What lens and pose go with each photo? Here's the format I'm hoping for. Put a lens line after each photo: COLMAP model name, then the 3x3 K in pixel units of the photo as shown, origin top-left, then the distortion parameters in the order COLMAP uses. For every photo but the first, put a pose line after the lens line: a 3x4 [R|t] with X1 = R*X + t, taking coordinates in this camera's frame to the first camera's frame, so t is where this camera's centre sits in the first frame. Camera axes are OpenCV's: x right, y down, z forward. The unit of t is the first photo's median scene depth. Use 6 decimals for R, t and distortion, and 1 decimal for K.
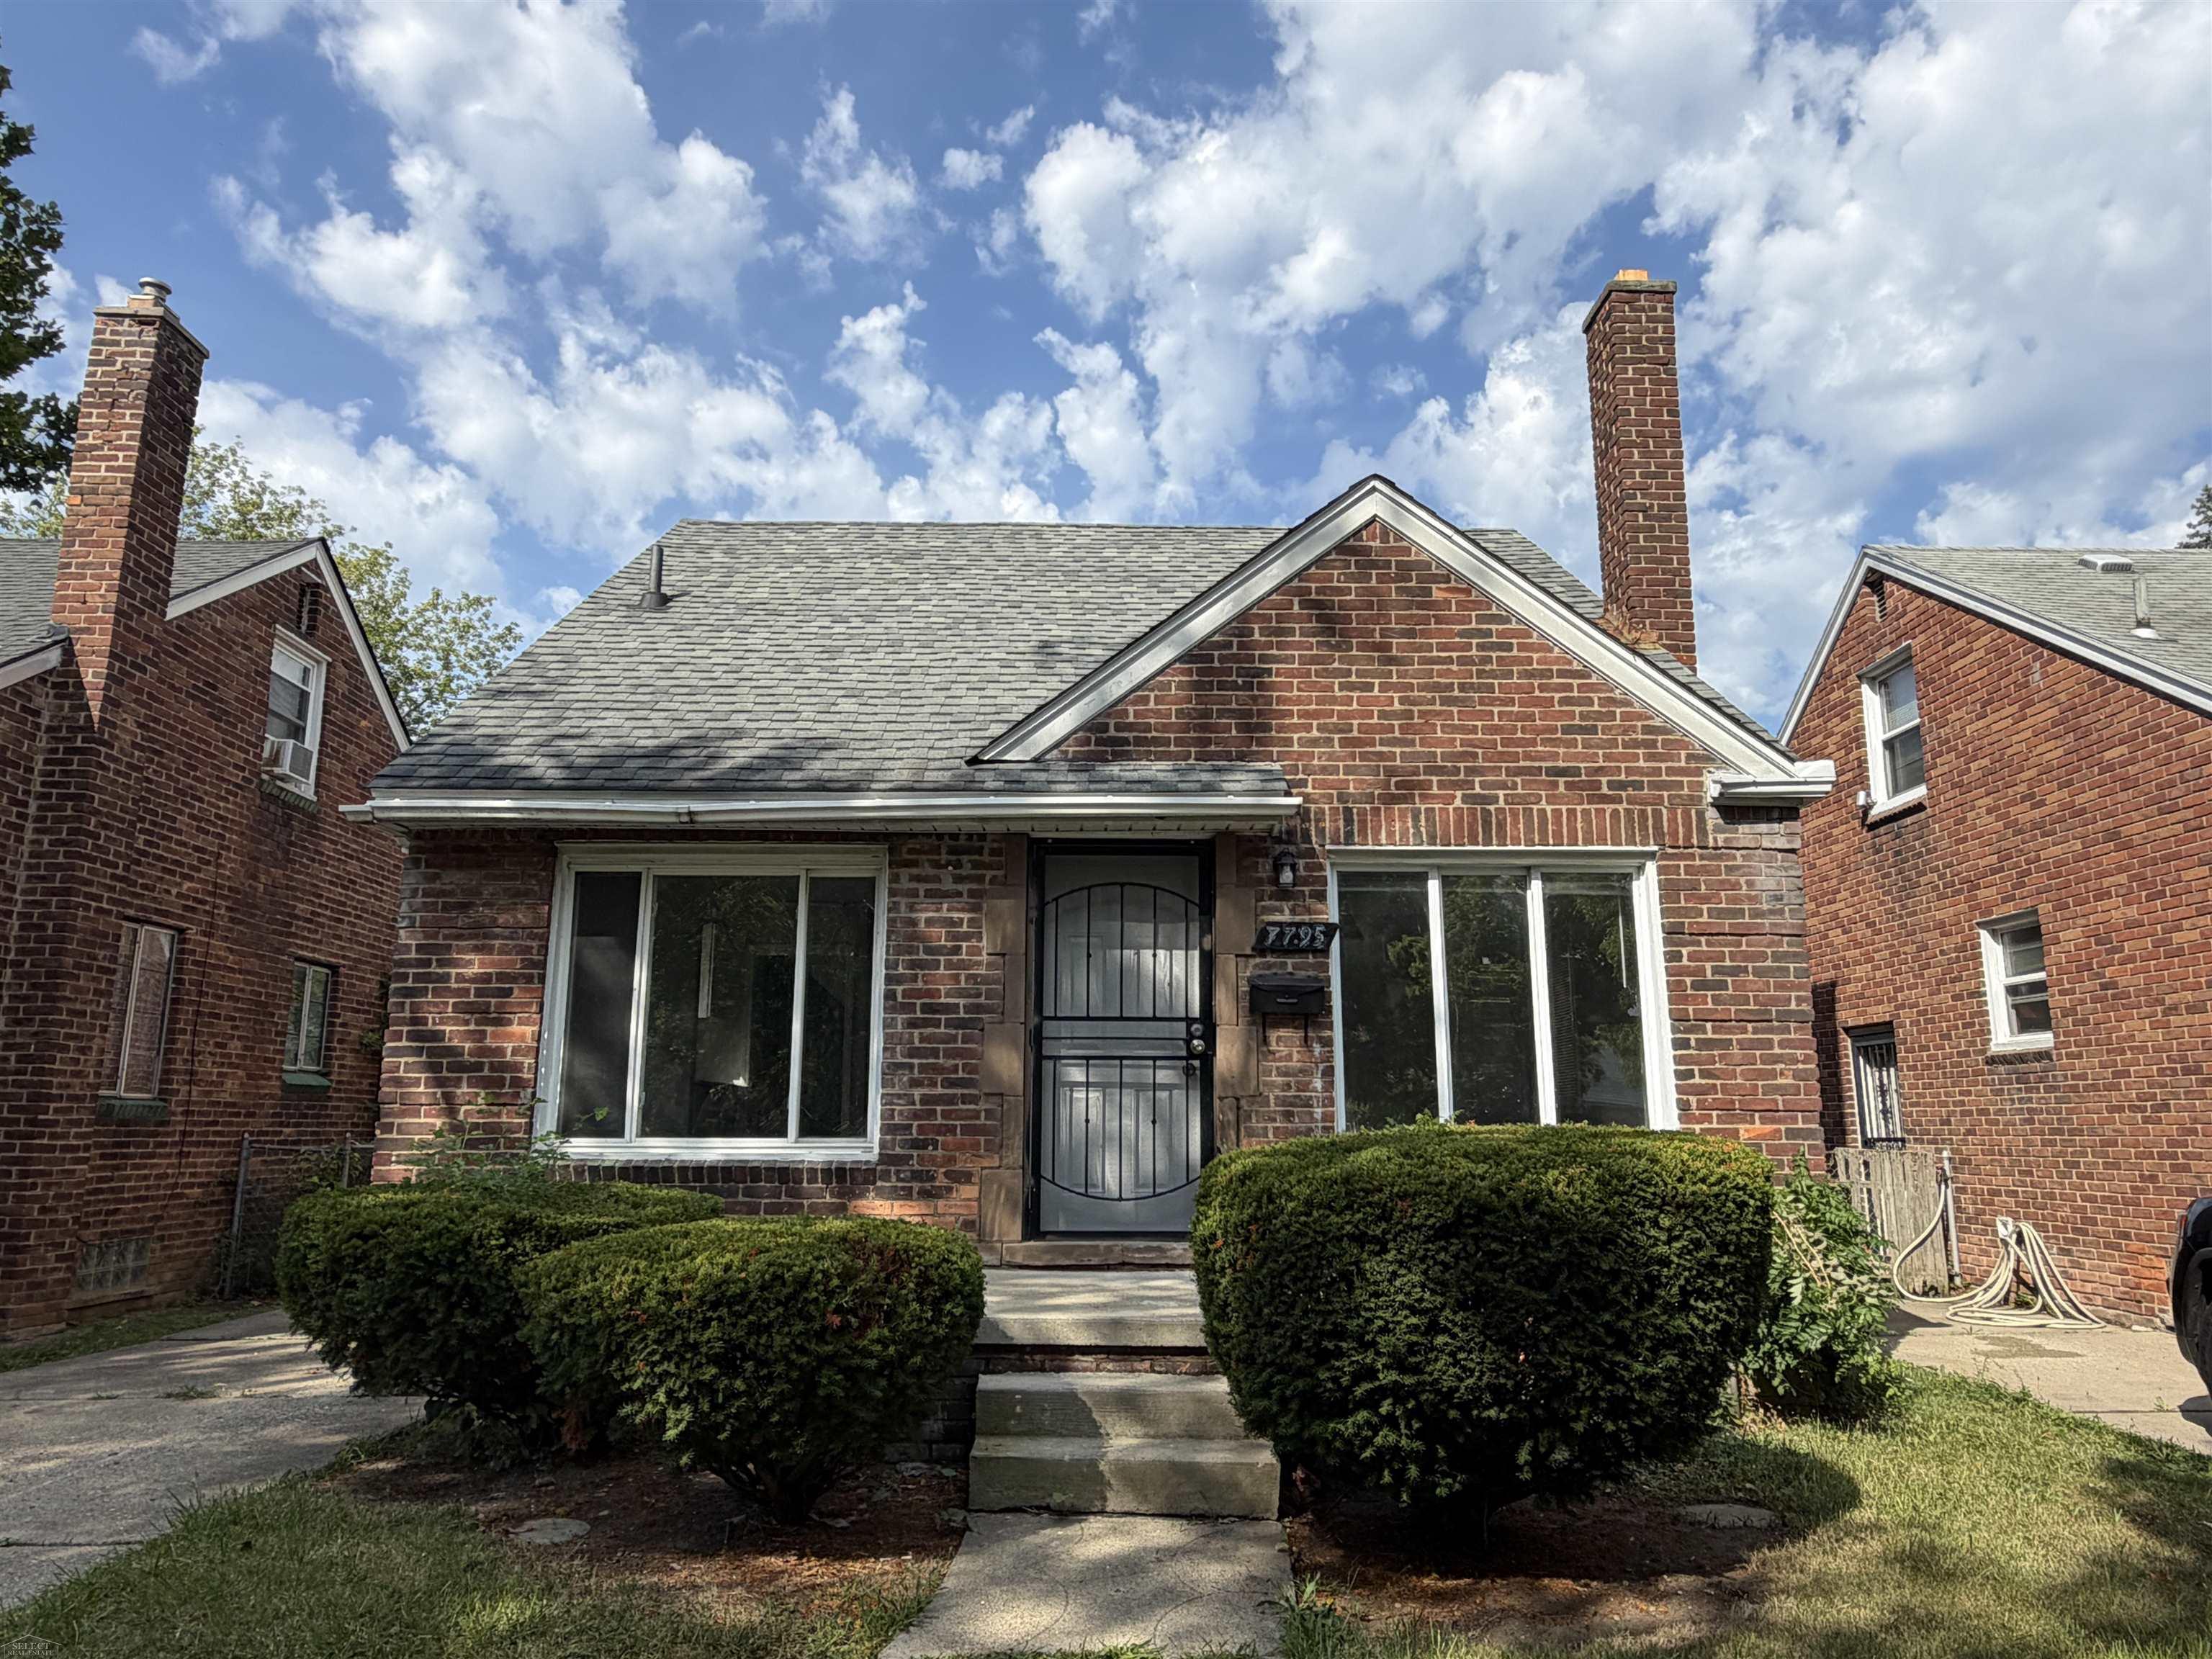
lens RADIAL K [[1465.1, 0, 1111.3], [0, 1465.1, 828.4], [0, 0, 1]] dist [-0.001718, 0.006909]
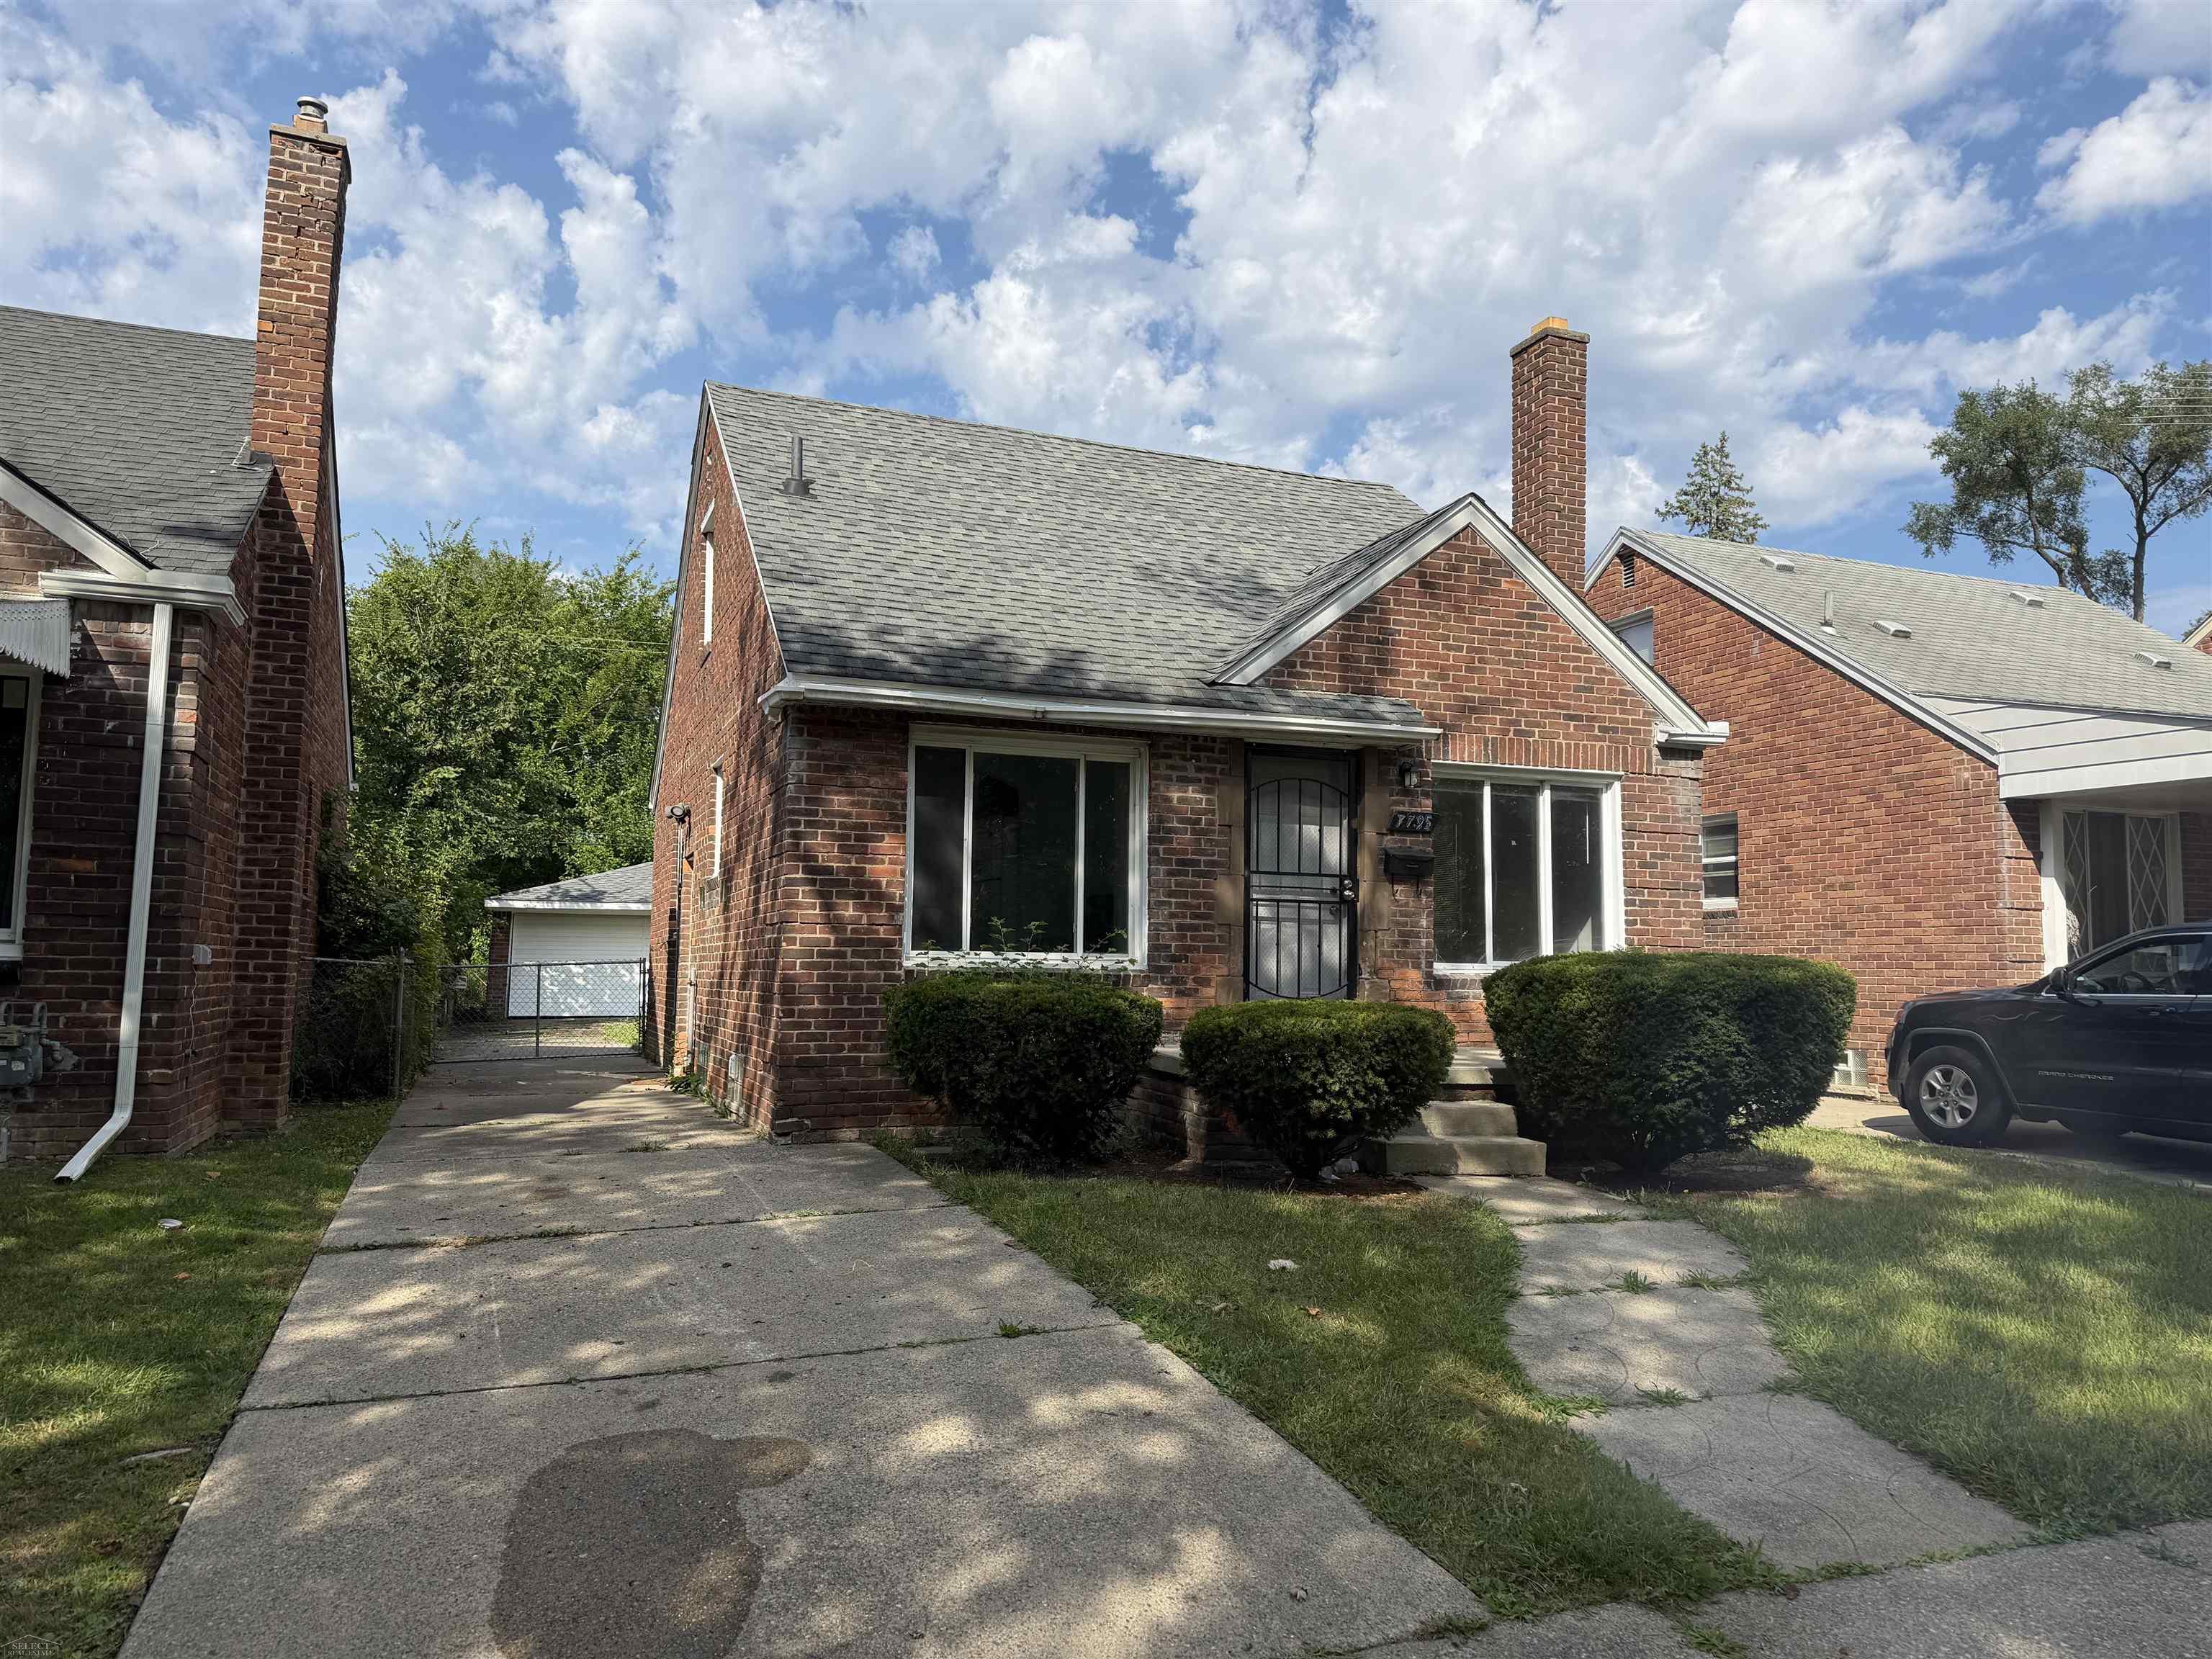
lens RADIAL K [[1537.7, 0, 1099.3], [0, 1537.7, 832.3], [0, 0, 1]] dist [0.063495, -0.036509]
pose [[0.940657, 0.041953, 0.336756, -0.643583], [-0.081384, 0.991259, 0.103836, -0.046265], [-0.329456, -0.125081, 0.935849, -0.305518]]
